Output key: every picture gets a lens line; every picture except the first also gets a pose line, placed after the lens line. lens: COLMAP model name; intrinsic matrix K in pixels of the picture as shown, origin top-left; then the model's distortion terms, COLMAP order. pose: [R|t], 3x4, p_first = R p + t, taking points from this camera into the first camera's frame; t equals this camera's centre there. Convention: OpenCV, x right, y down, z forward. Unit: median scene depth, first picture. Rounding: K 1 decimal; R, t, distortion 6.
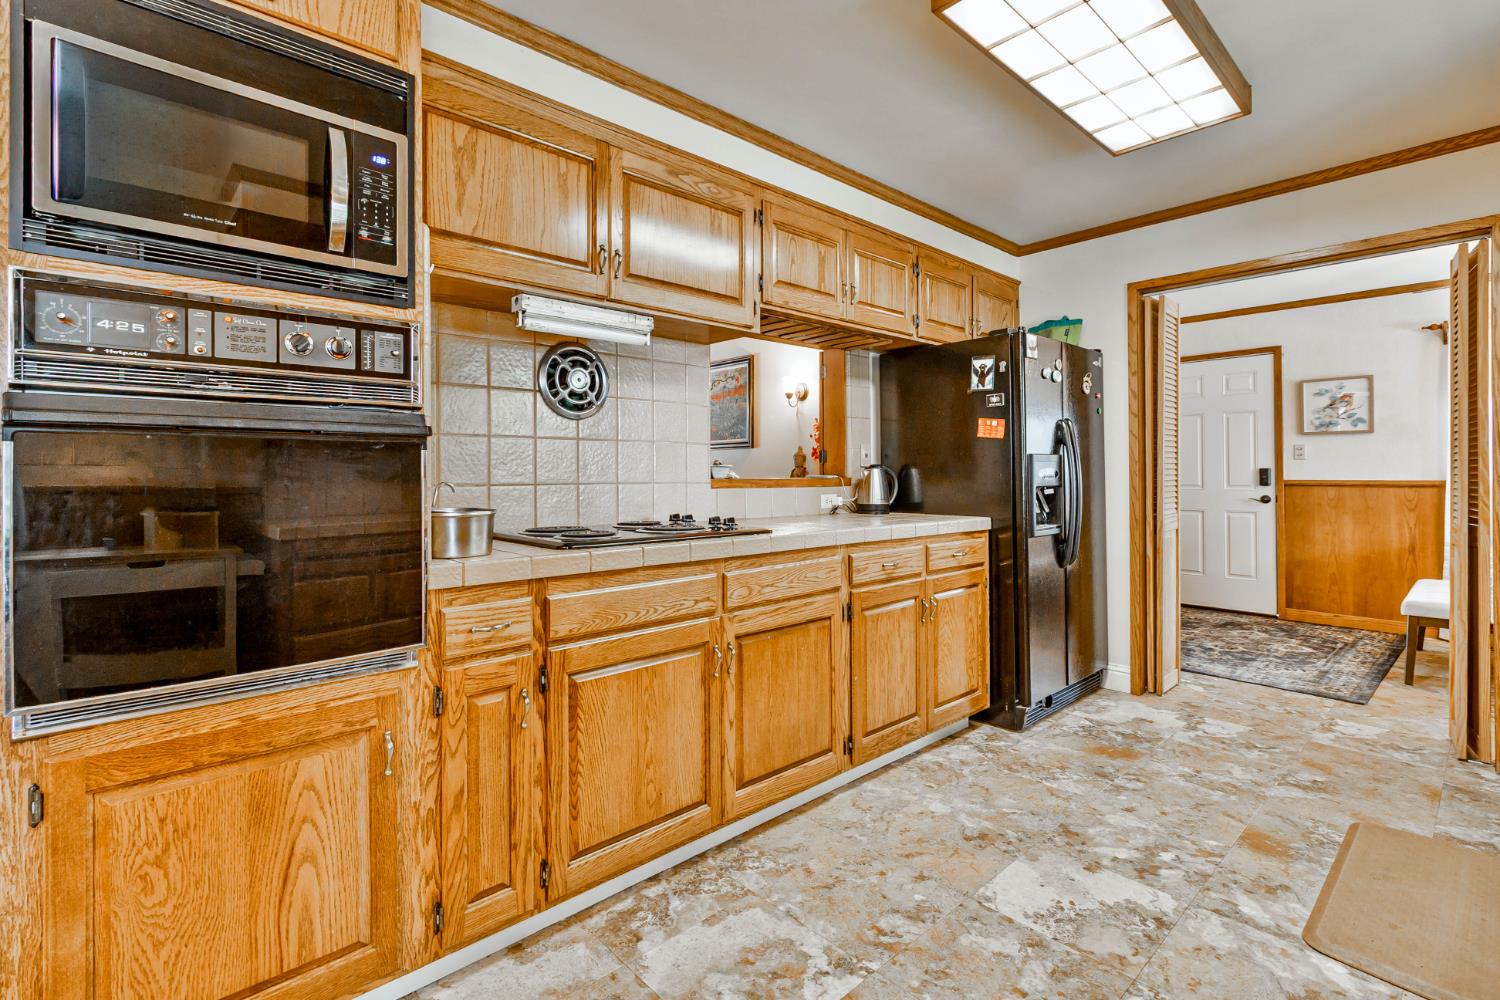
lens RADIAL K [[691.6, 0, 730.9], [0, 691.6, 469.6], [0, 0, 1]] dist [-0.000042, -0.000230]
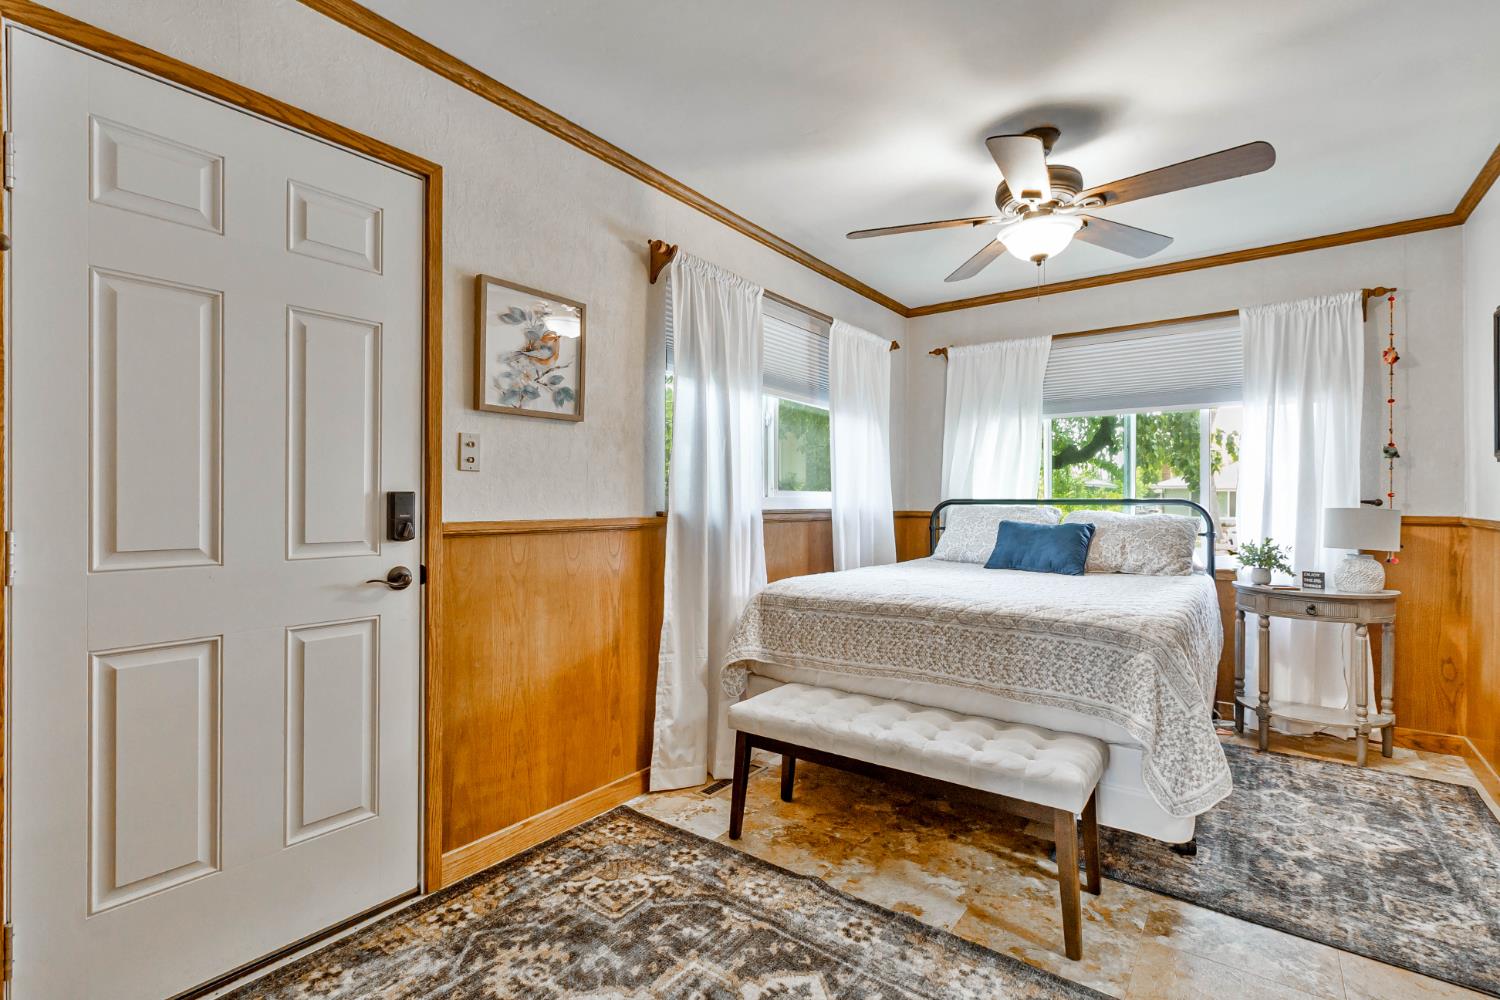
lens RADIAL K [[691.6, 0, 748.4], [0, 691.6, 502.4], [0, 0, 1]] dist [-0.000042, -0.000230]
pose [[-0.188815, -0.003644, 0.982006, 0.409568], [-0.008536, 0.999961, 0.002070, 0.001300], [-0.981976, -0.007991, -0.188839, 0.941490]]
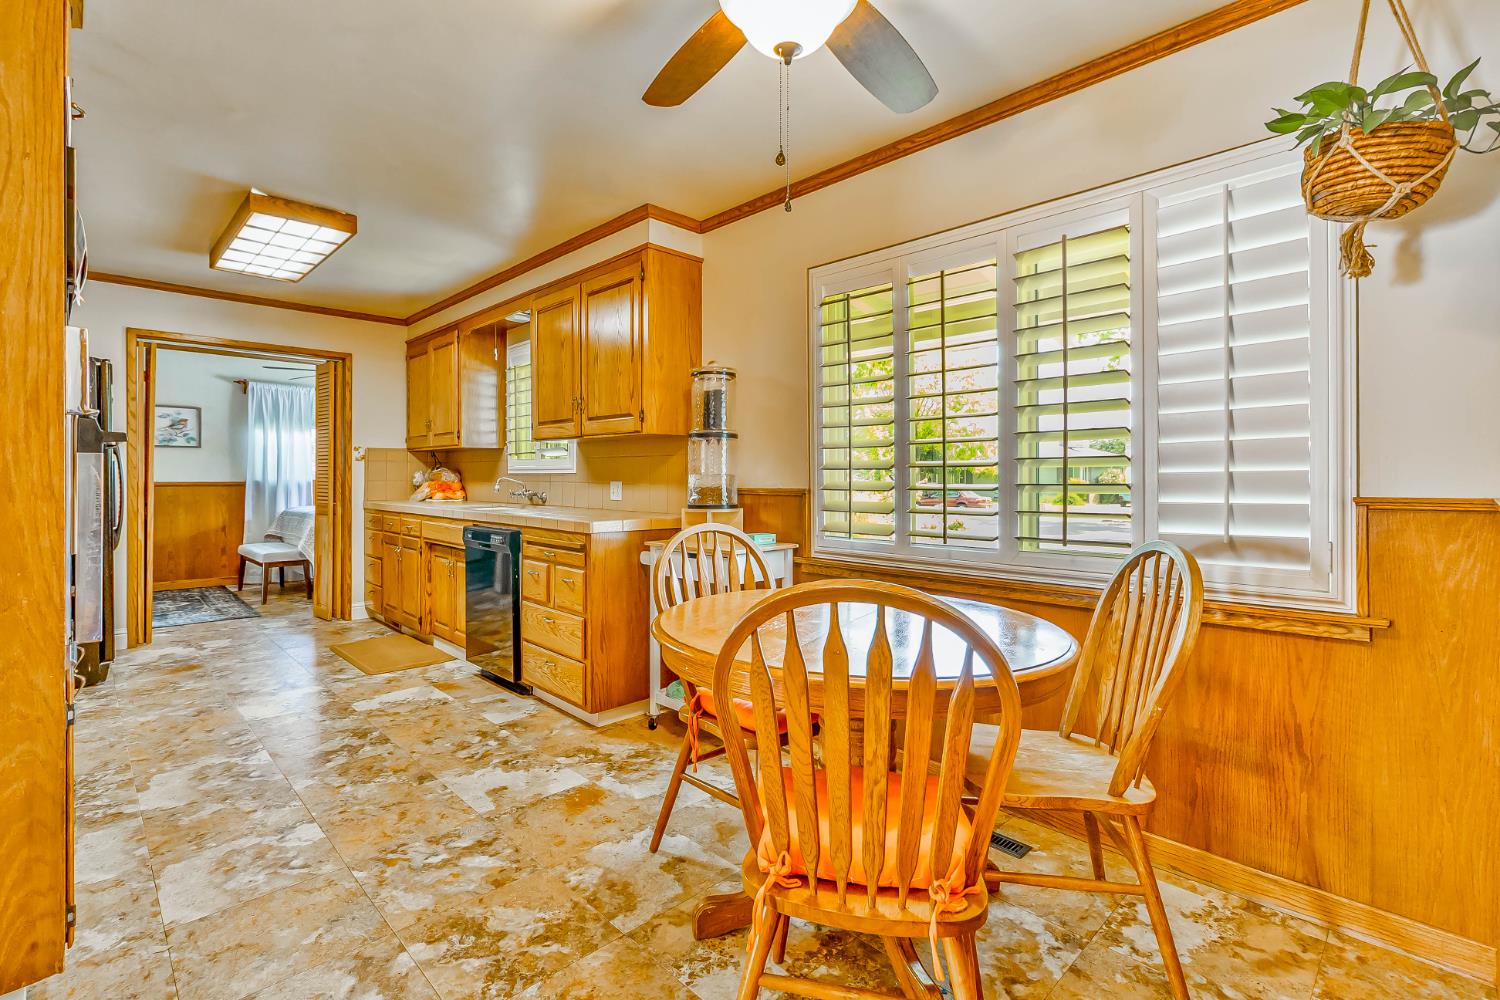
lens RADIAL K [[691.6, 0, 747.3], [0, 691.6, 475.9], [0, 0, 1]] dist [-0.000042, -0.000230]
pose [[-0.039936, 0.004407, 0.999193, -0.514200], [-0.008087, 0.999956, -0.004734, 0.001157], [-0.999170, -0.008270, -0.039898, -0.062293]]
